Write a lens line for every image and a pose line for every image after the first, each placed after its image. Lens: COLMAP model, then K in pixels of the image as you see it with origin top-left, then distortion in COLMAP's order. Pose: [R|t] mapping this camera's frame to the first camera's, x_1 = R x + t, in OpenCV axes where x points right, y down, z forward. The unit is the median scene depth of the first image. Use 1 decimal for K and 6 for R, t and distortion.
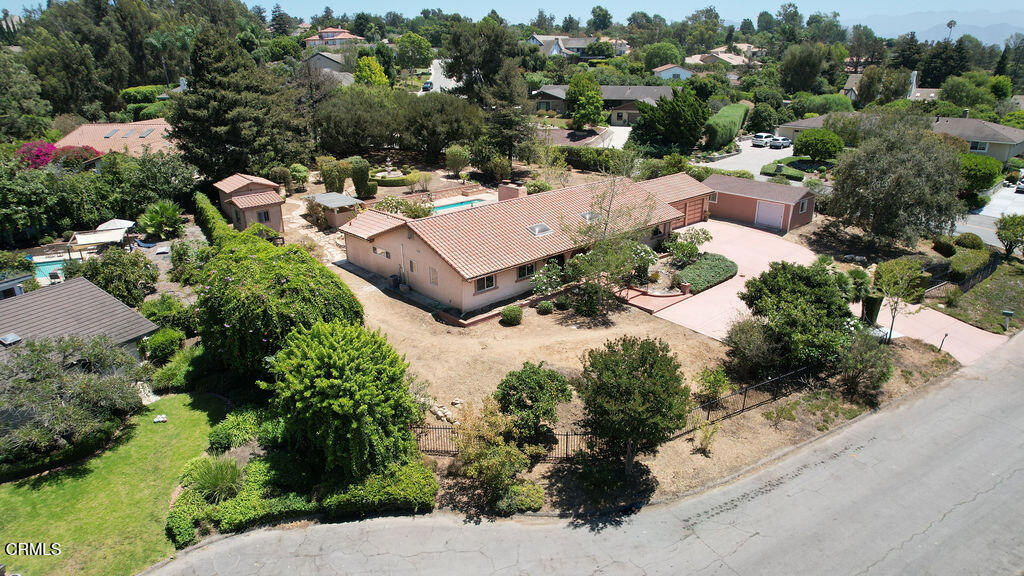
lens RADIAL K [[665.2, 0, 512.0], [0, 665.2, 288.0], [0, 0, 1]] dist [-0.083514, 0.077070]
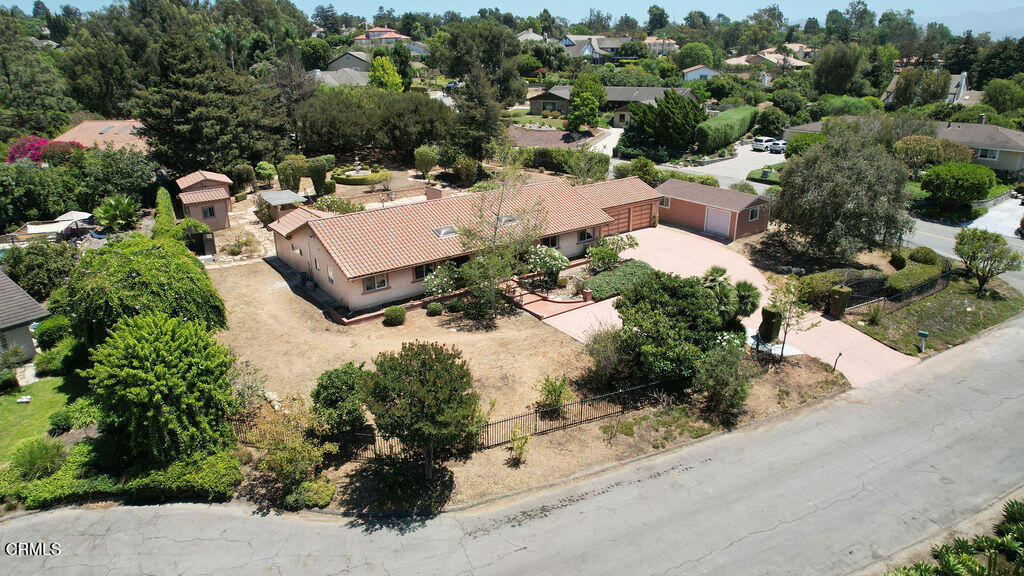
lens RADIAL K [[665.2, 0, 512.0], [0, 665.2, 288.0], [0, 0, 1]] dist [-0.083514, 0.077070]
pose [[0.994911, 0.034630, -0.094621, 0.199693], [-0.034491, 0.999400, 0.003101, -0.007488], [0.094671, 0.000179, 0.995509, 0.007510]]
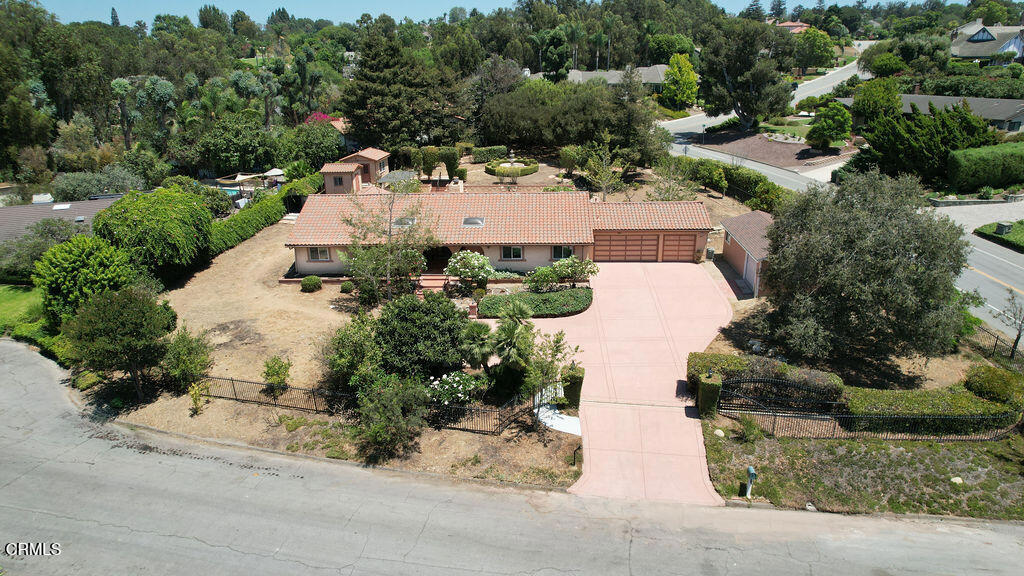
lens RADIAL K [[665.2, 0, 512.0], [0, 665.2, 288.0], [0, 0, 1]] dist [-0.083514, 0.077070]
pose [[0.708078, 0.239551, -0.664260, 0.756314], [-0.232441, 0.967344, 0.101077, -0.111980], [0.666781, 0.082830, 0.740636, 0.273393]]
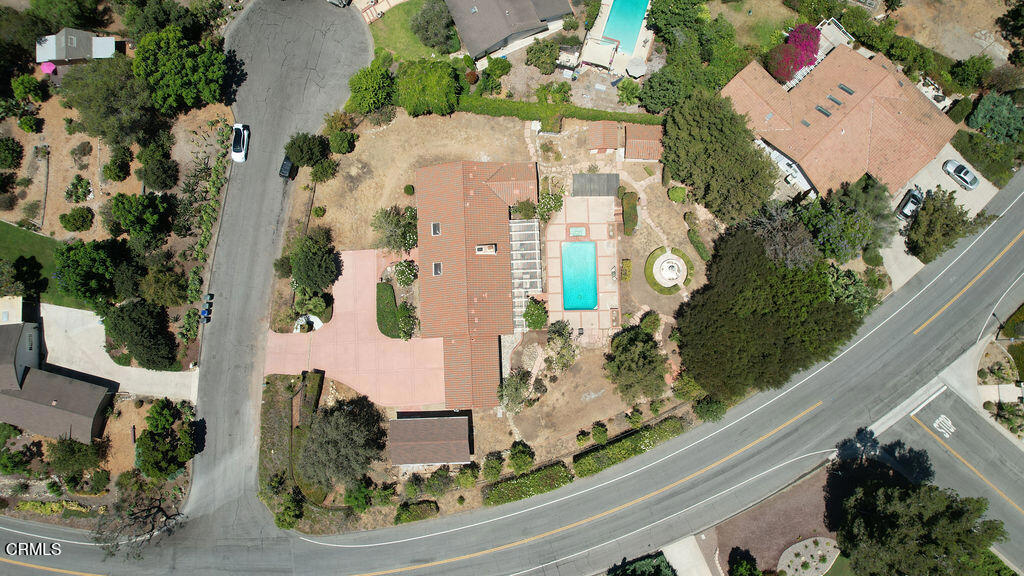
lens RADIAL K [[665.2, 0, 512.0], [0, 665.2, 288.0], [0, 0, 1]] dist [-0.083514, 0.077070]
pose [[-0.637051, 0.768813, -0.055609, 0.110979], [-0.251464, -0.139087, 0.957821, -1.626002], [0.728651, 0.624164, 0.281934, 0.613420]]
